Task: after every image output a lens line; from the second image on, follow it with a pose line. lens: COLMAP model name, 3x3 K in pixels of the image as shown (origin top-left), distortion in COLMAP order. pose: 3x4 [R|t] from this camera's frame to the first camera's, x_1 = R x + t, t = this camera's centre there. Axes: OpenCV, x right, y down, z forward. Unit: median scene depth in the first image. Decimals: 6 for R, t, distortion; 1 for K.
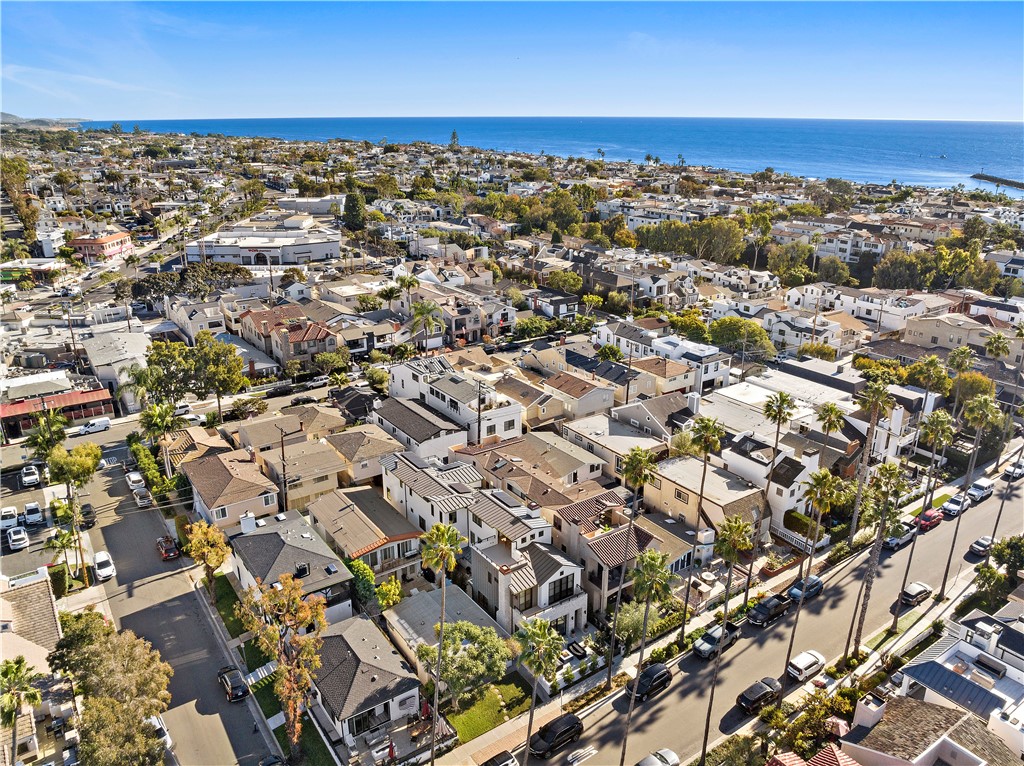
lens RADIAL K [[735.4, 0, 512.0], [0, 735.4, 383.0], [0, 0, 1]] dist [-0.032337, -0.001302]
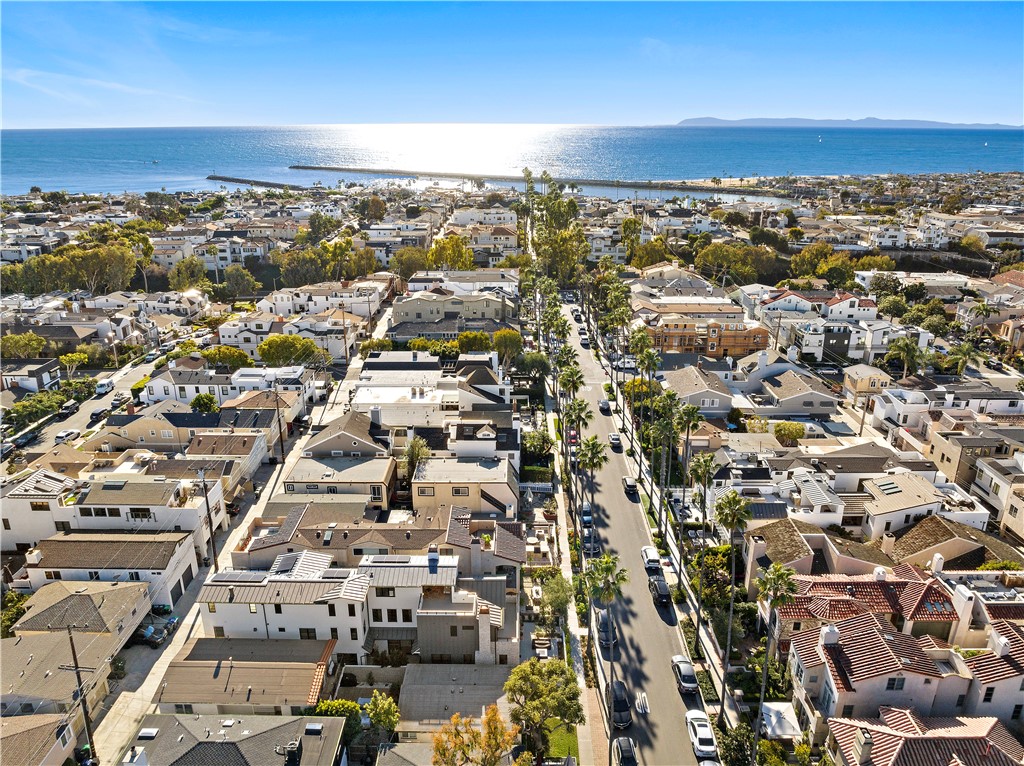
lens RADIAL K [[712.2, 0, 510.1], [0, 712.2, 397.6], [0, 0, 1]] dist [-0.006219, -0.001279]
pose [[0.598224, -0.292629, 0.745987, -0.358639], [0.281044, 0.948422, 0.146664, -0.085230], [-0.750429, 0.121917, 0.649610, 0.180117]]
